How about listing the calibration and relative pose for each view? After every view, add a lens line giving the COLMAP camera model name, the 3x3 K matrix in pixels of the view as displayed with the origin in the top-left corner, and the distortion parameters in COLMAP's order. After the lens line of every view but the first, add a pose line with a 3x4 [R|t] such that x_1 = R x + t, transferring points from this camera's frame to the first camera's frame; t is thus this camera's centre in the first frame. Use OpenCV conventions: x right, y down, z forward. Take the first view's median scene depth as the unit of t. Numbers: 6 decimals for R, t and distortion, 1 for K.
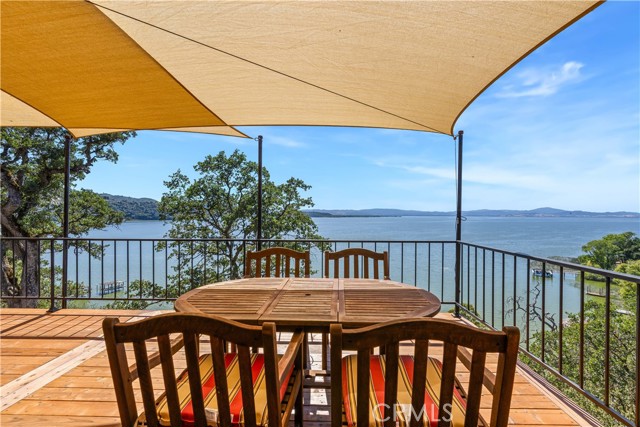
lens RADIAL K [[290.1, 0, 320.0], [0, 290.1, 213.5], [0, 0, 1]] dist [0.000593, -0.000120]
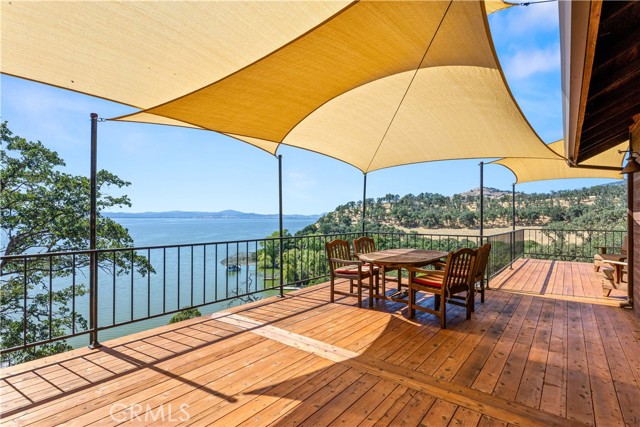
lens RADIAL K [[320.4, 0, 320.0], [0, 320.4, 213.5], [0, 0, 1]] dist [0.001717, 0.000080]
pose [[0.604825, 0.004959, 0.796343, -0.284296], [-0.000015, 0.999981, -0.006216, -0.000574], [-0.796359, 0.003748, 0.604813, 0.008970]]
